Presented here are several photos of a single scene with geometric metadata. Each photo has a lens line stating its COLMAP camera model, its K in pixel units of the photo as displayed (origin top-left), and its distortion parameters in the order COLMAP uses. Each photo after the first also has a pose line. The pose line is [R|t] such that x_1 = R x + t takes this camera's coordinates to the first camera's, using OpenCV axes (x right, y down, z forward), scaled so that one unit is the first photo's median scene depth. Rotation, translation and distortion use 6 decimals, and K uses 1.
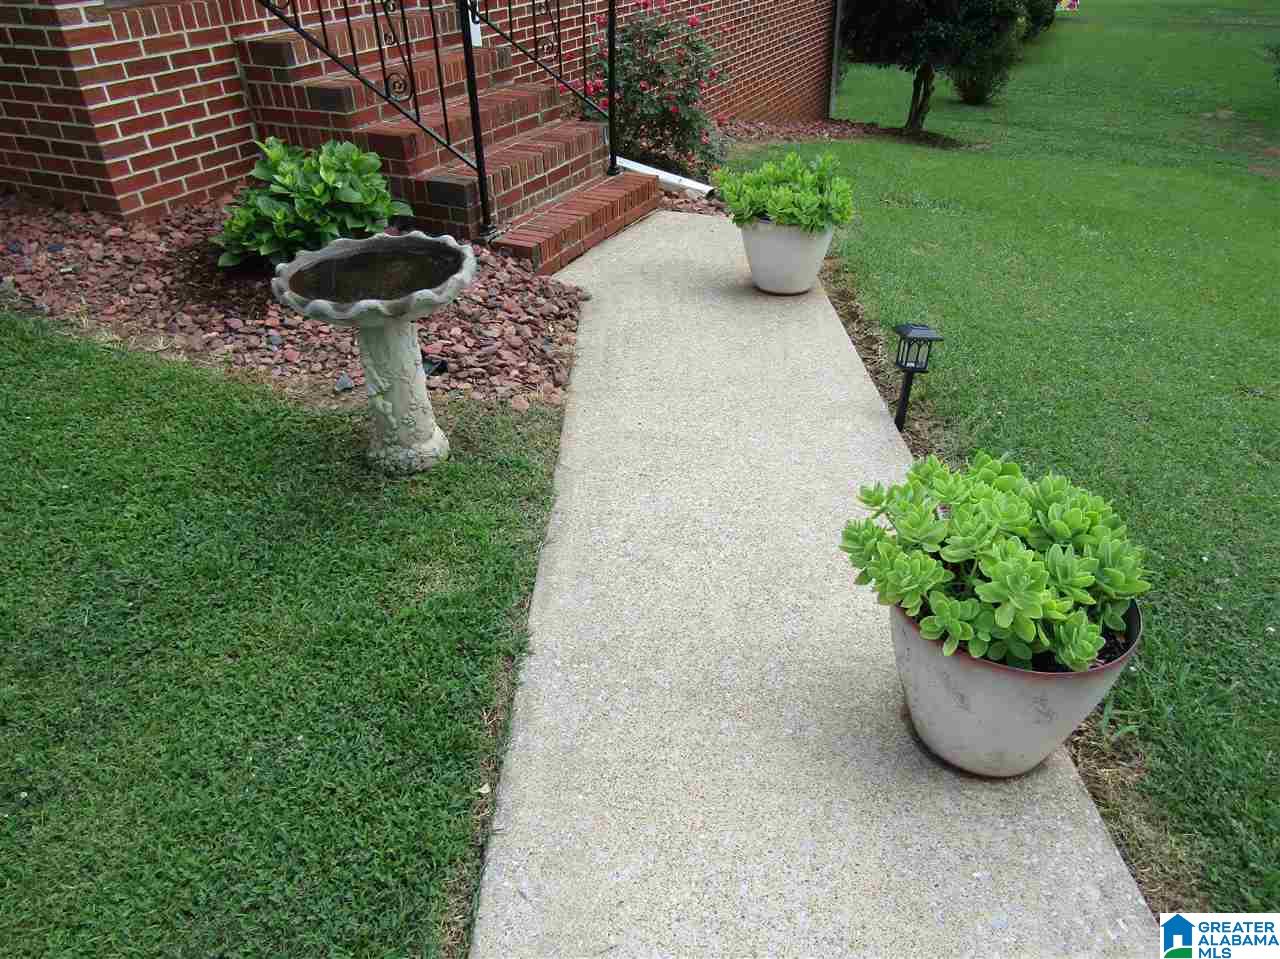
lens RADIAL K [[903.3, 0, 641.1], [0, 903.3, 481.4], [0, 0, 1]] dist [-0.013798, -0.000816]
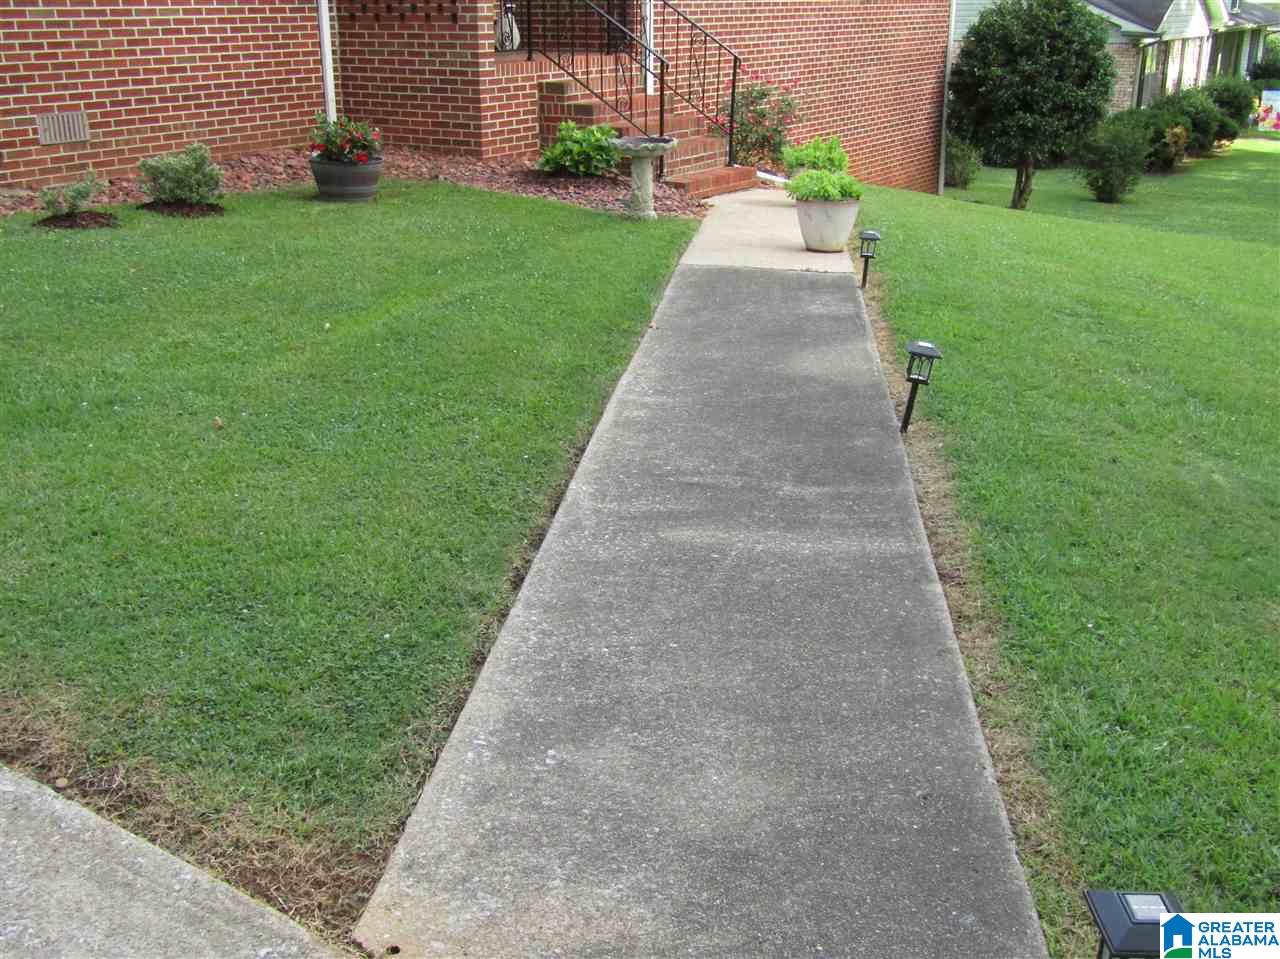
lens RADIAL K [[1368.4, 0, 639.4], [0, 1368.4, 478.8], [0, 0, 1]] dist [-0.019749, 0.000000]
pose [[0.993967, 0.054696, -0.095071, 0.091300], [-0.075114, 0.971077, -0.226644, 0.988104], [0.079925, 0.232418, 0.969327, -1.634025]]
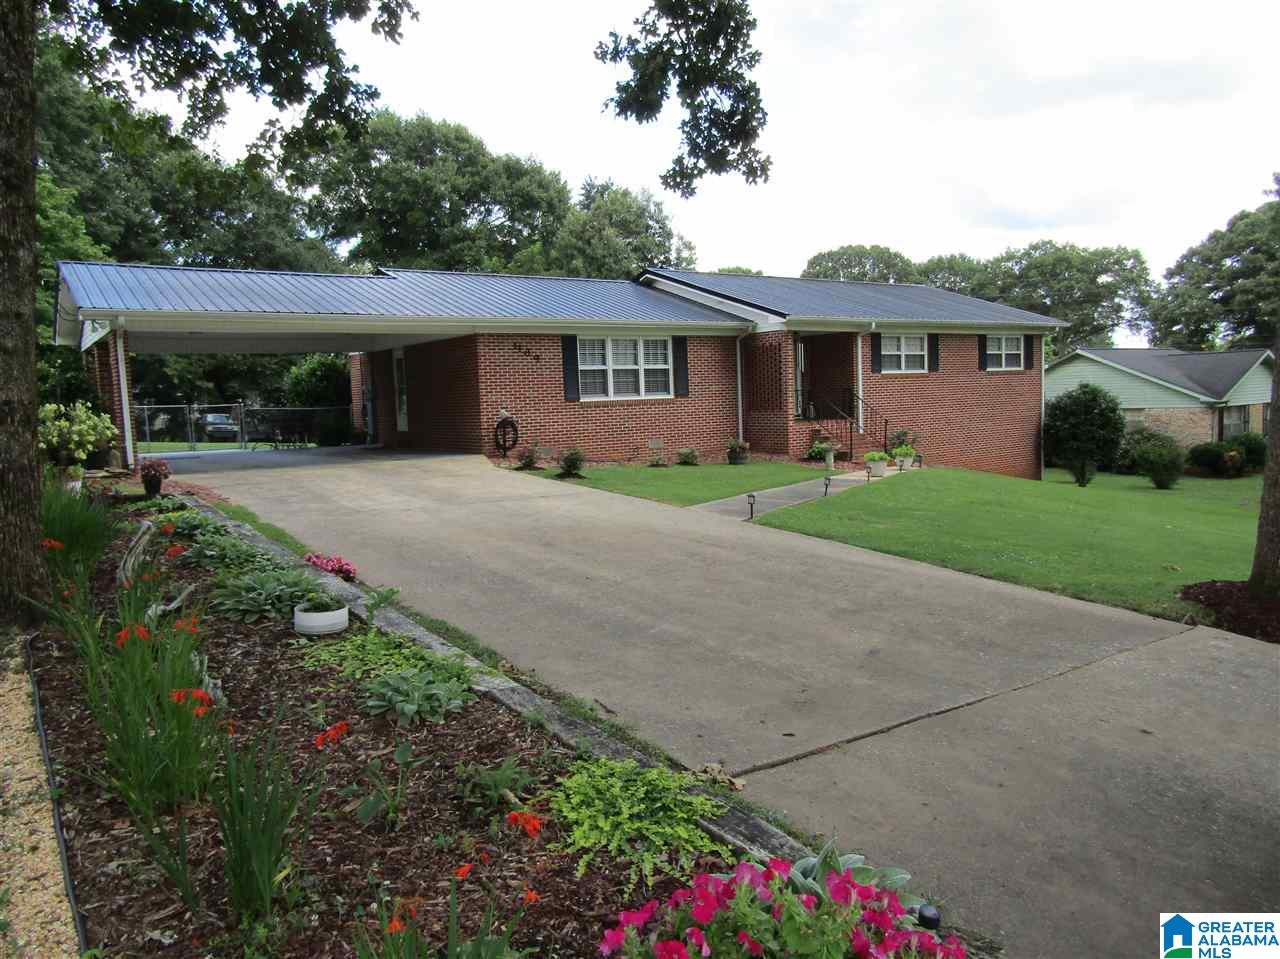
lens RADIAL K [[903.3, 0, 638.6], [0, 903.3, 480.2], [0, 0, 1]] dist [-0.013798, -0.000816]
pose [[0.878502, 0.026701, -0.476991, 1.295200], [-0.240694, 0.887196, -0.393637, 2.250037], [0.412674, 0.460619, 0.785830, -3.690229]]
